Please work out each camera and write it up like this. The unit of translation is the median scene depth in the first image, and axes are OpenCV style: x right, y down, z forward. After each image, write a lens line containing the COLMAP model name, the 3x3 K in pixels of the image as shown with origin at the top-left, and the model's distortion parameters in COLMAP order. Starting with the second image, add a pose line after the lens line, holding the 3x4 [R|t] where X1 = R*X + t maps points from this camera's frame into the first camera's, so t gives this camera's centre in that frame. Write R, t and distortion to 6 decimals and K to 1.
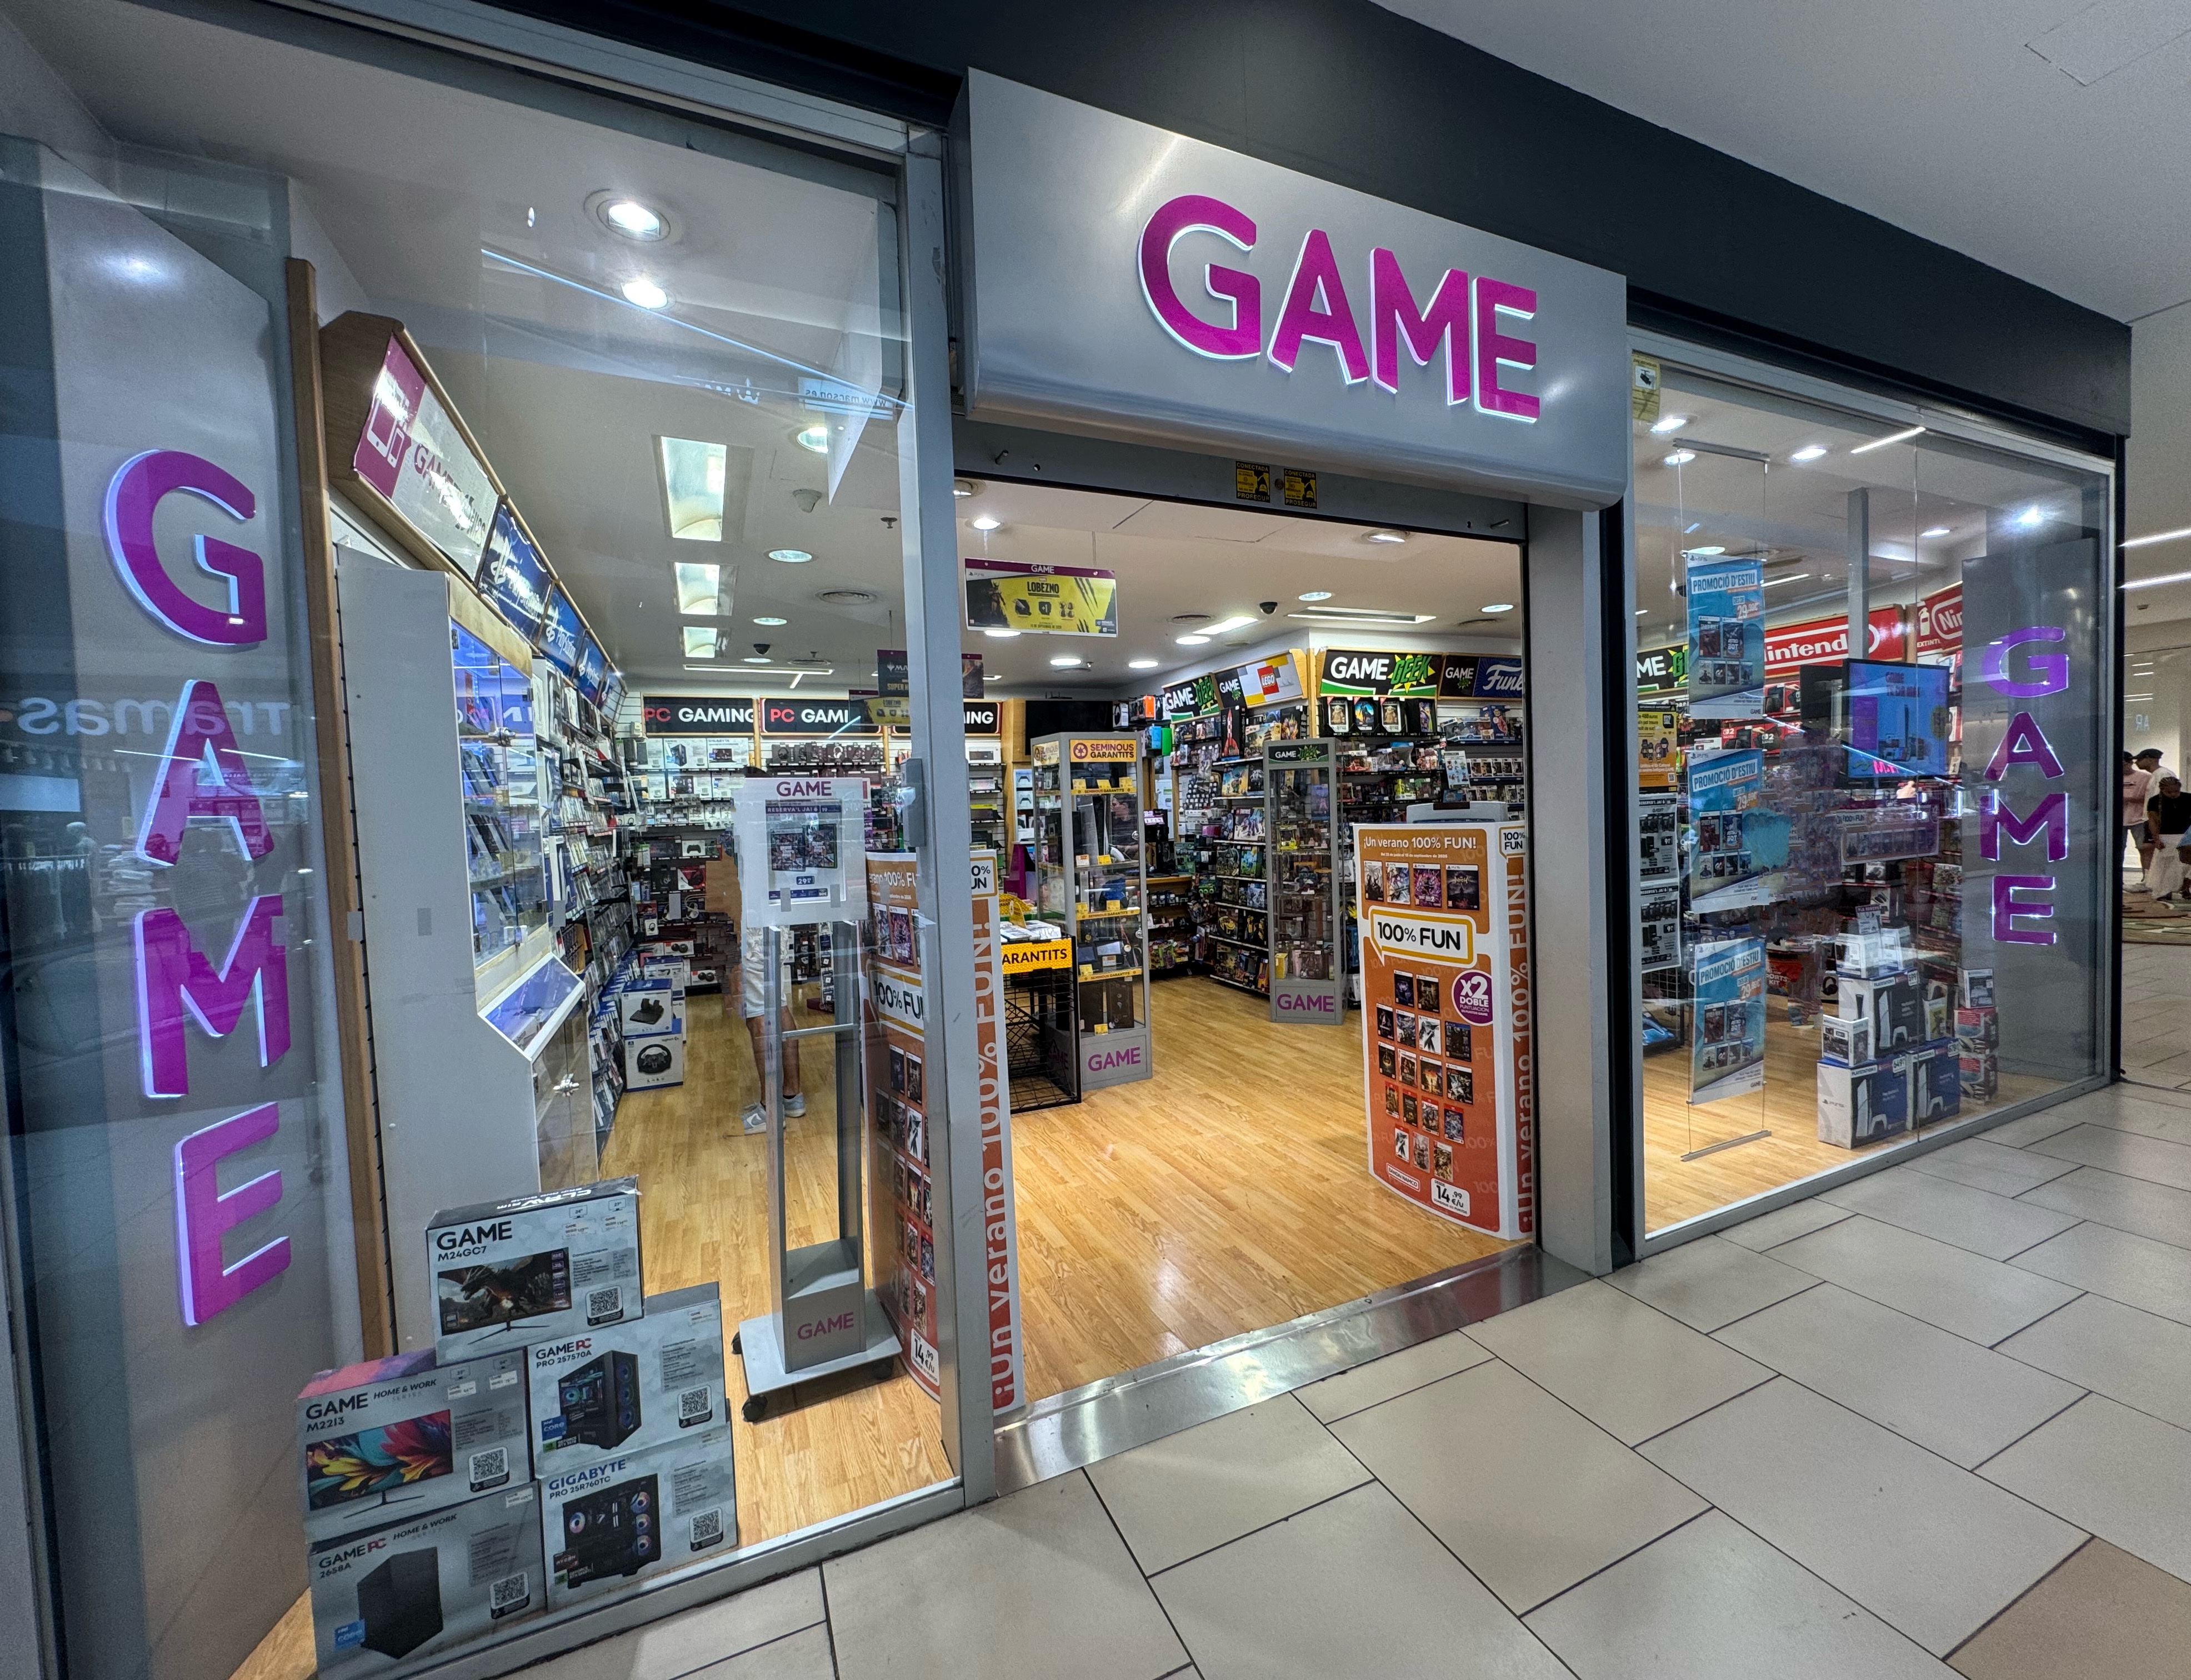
lens RADIAL K [[896.4, 0, 1116.3], [0, 896.4, 842.9], [0, 0, 1]] dist [0.000176, 0.000008]
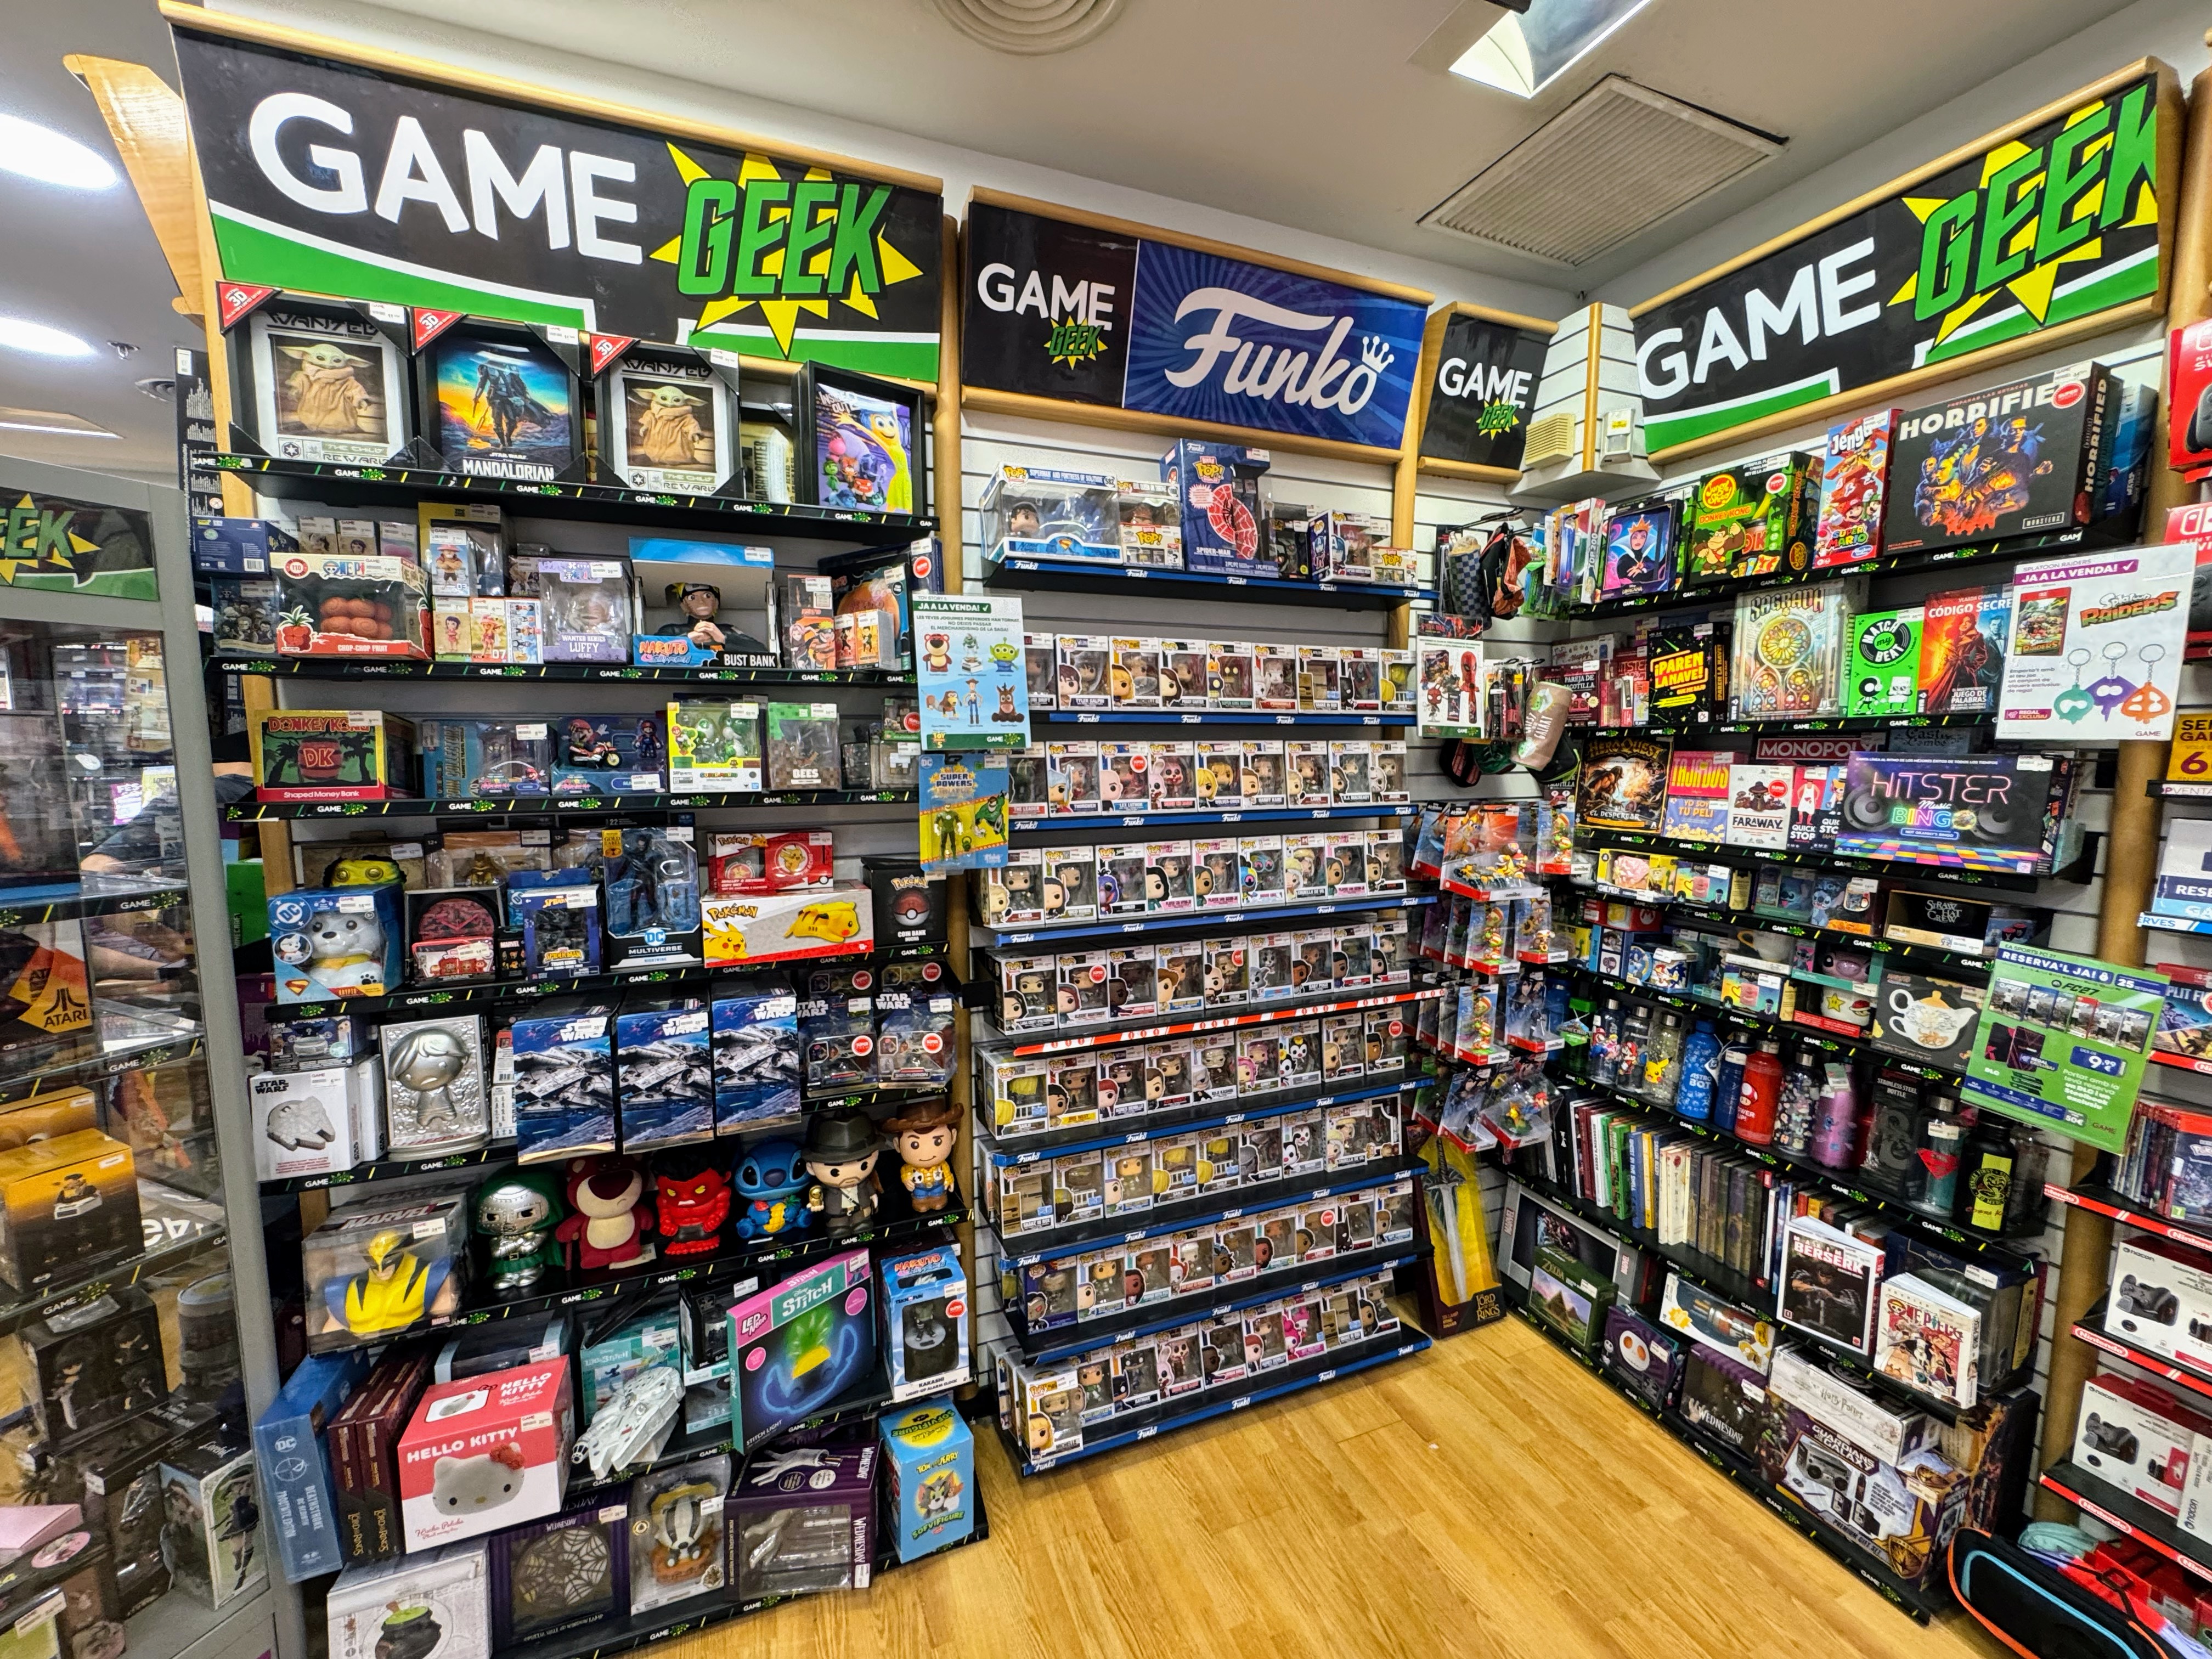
lens RADIAL K [[888.1, 0, 1106.0], [0, 888.1, 829.5], [0, 0, 1]] dist [-0.002939, 0.000355]
pose [[0.998056, 0.040520, -0.047362, 0.435368], [-0.037240, 0.996977, 0.068190, -0.057708], [0.049982, -0.066294, 0.996548, 0.768622]]
